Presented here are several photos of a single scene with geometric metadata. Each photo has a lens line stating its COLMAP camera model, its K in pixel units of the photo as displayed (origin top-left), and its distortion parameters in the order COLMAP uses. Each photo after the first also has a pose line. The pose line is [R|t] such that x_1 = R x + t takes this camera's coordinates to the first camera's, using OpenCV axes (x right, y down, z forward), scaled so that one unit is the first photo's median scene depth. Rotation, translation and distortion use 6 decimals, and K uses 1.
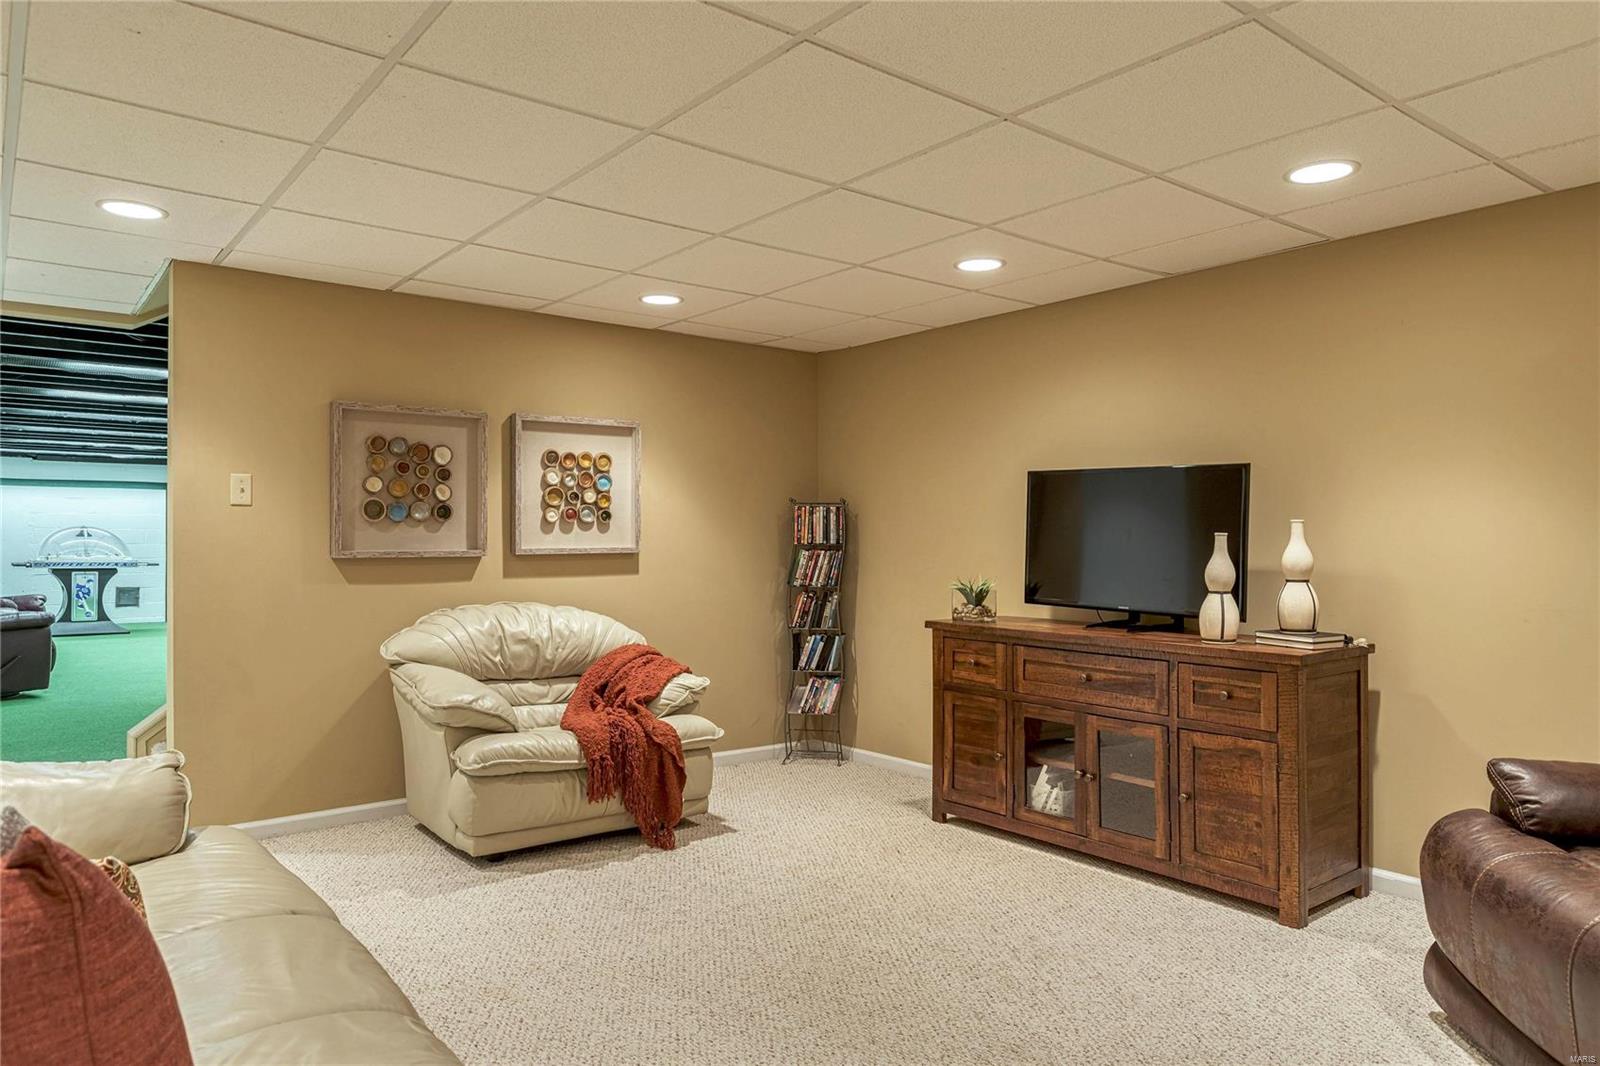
lens RADIAL K [[1048.7, 0, 800.0], [0, 1048.7, 533.0], [0, 0, 1]] dist [0.003458, 0.000522]
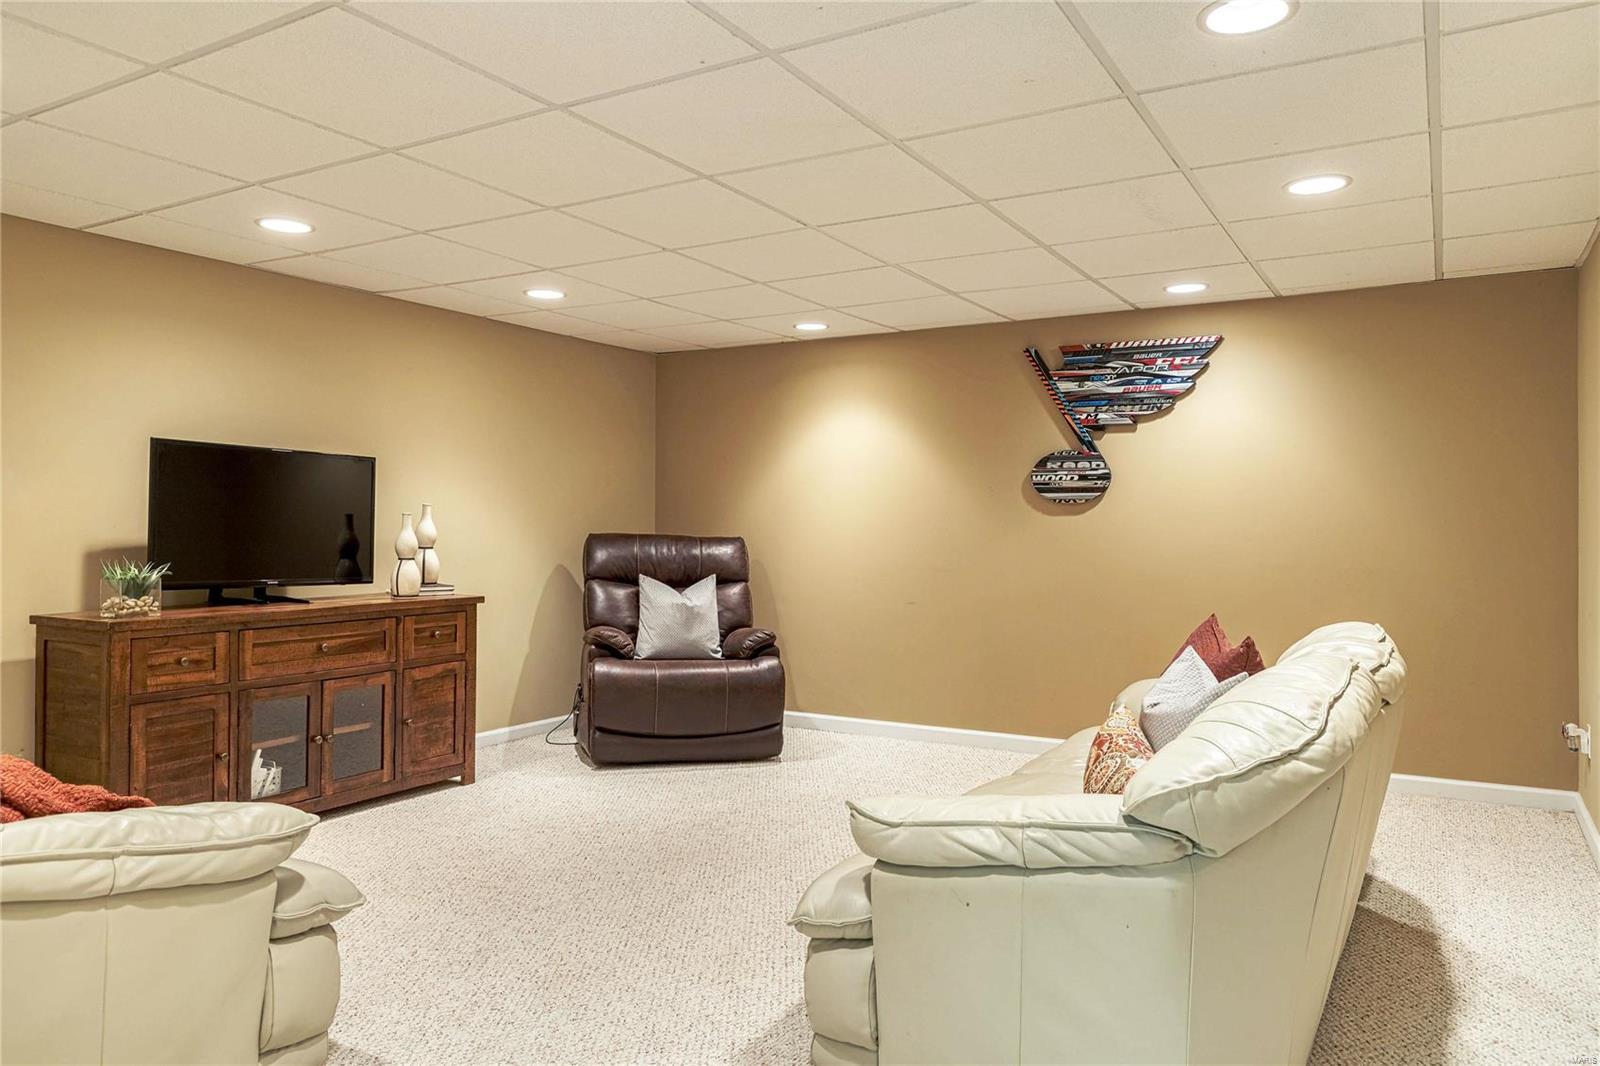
lens RADIAL K [[1048.7, 0, 800.0], [0, 1048.7, 533.0], [0, 0, 1]] dist [0.003458, 0.000522]
pose [[-0.348689, -0.007898, 0.937205, -0.870823], [-0.003791, 0.999968, 0.007016, 0.012005], [-0.937231, -0.001107, -0.348707, 0.889670]]
